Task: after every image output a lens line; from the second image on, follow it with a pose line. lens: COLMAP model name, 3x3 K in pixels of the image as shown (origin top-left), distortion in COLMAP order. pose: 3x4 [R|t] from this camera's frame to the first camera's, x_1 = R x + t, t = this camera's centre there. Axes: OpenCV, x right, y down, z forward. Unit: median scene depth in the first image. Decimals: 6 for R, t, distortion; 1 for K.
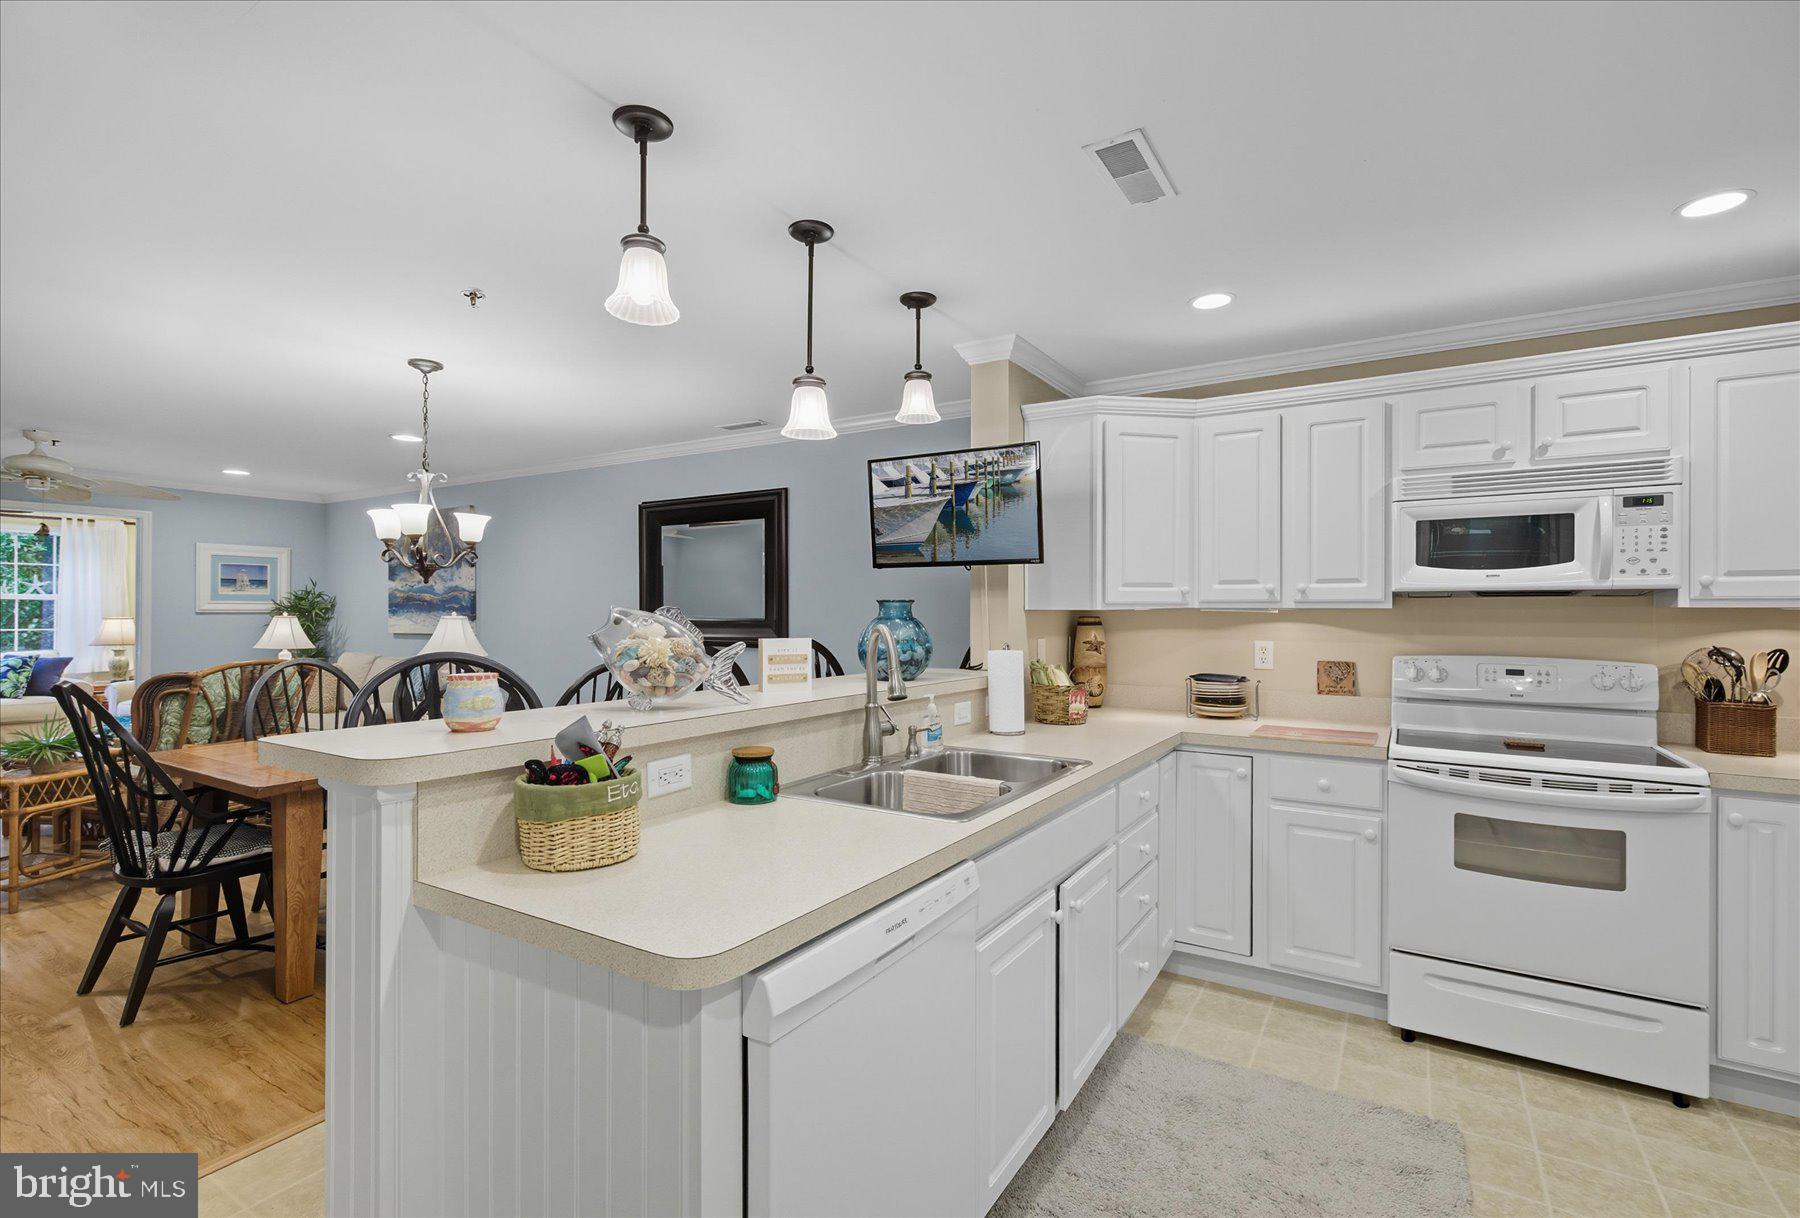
lens RADIAL K [[850.7, 0, 894.0], [0, 850.7, 611.1], [0, 0, 1]] dist [0.014301, -0.005636]
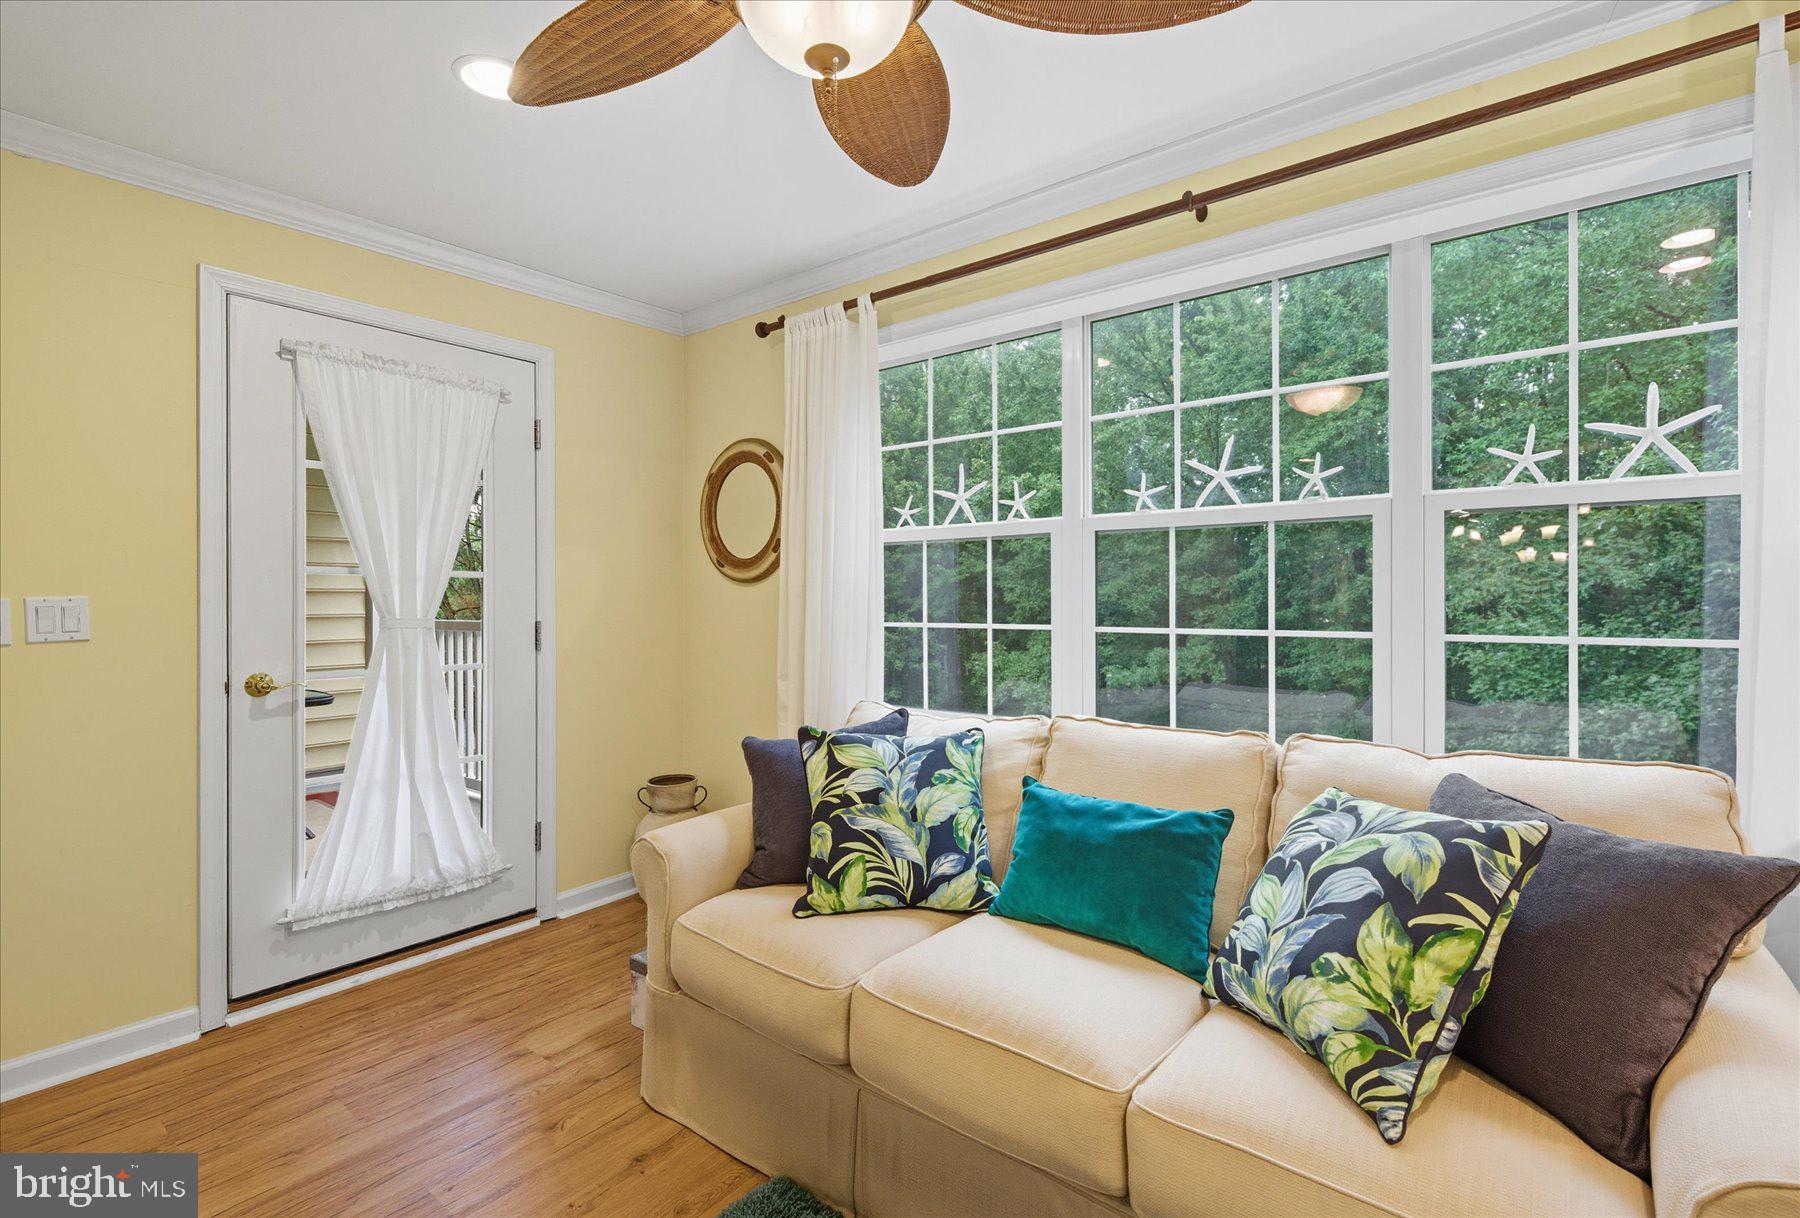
lens RADIAL K [[850.7, 0, 892.4], [0, 850.7, 591.5], [0, 0, 1]] dist [0.014301, -0.005636]
pose [[-0.086357, -0.006108, -0.996246, -0.952475], [0.011366, 0.999910, -0.007116, 0.010466], [0.996199, -0.011938, -0.086280, 1.022757]]
